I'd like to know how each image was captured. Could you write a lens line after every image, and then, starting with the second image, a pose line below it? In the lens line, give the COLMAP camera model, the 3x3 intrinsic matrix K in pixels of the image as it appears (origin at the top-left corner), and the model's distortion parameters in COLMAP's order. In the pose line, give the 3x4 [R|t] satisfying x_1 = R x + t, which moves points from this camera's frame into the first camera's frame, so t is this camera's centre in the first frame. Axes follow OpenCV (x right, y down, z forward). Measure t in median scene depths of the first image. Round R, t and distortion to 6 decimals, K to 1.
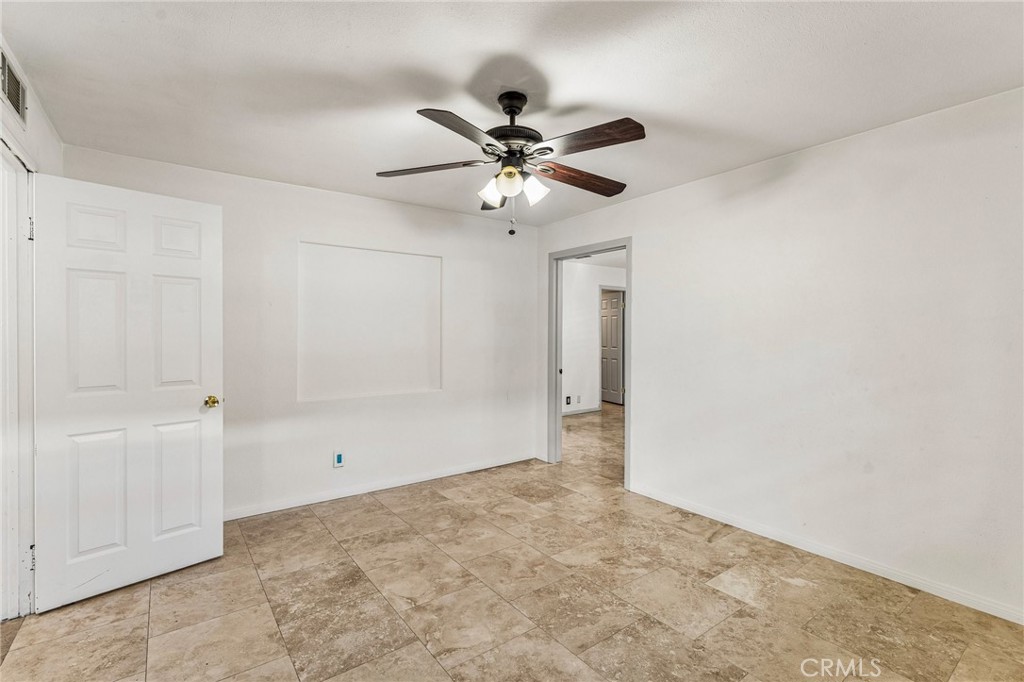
lens RADIAL K [[464.0, 0, 499.5], [0, 464.0, 333.5], [0, 0, 1]] dist [-0.002710, 0.001111]
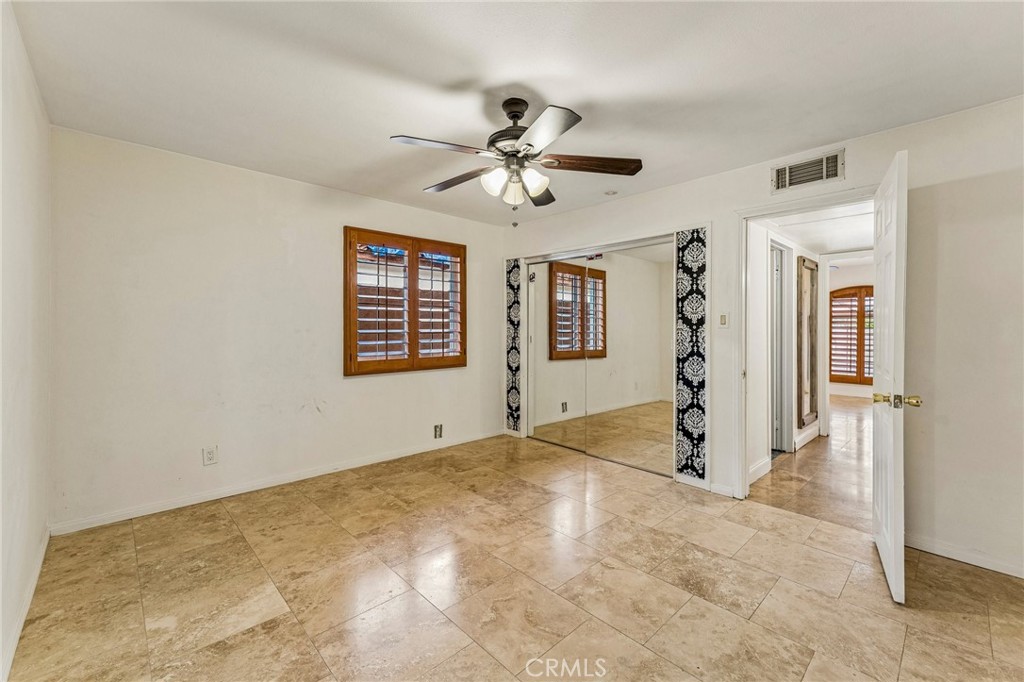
lens RADIAL K [[423.4, 0, 504.8], [0, 423.4, 328.2], [0, 0, 1]] dist [0.008088, -0.000918]
pose [[-0.991939, -0.007385, -0.126504, 0.155370], [-0.007808, 0.999965, 0.002852, 0.025345], [0.126479, 0.003817, -0.991962, 1.747763]]
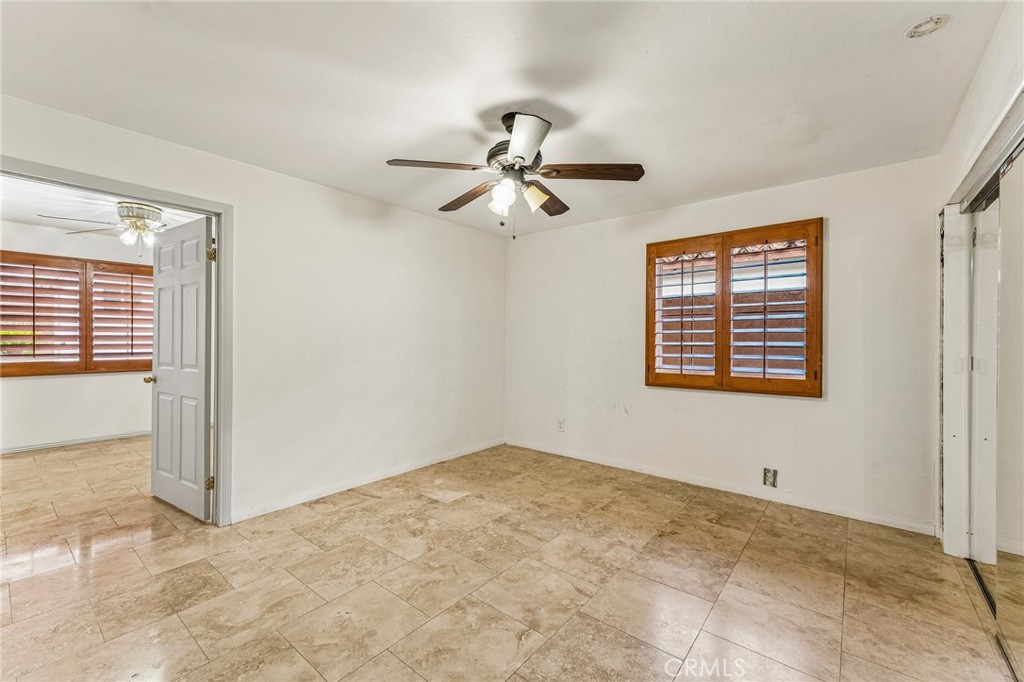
lens RADIAL K [[423.4, 0, 516.4], [0, 423.4, 339.6], [0, 0, 1]] dist [0.008088, -0.000918]
pose [[-0.263032, -0.007162, 0.964761, -0.848458], [-0.002475, 0.999974, 0.006749, 0.022436], [-0.964784, -0.000613, -0.263043, 1.099272]]
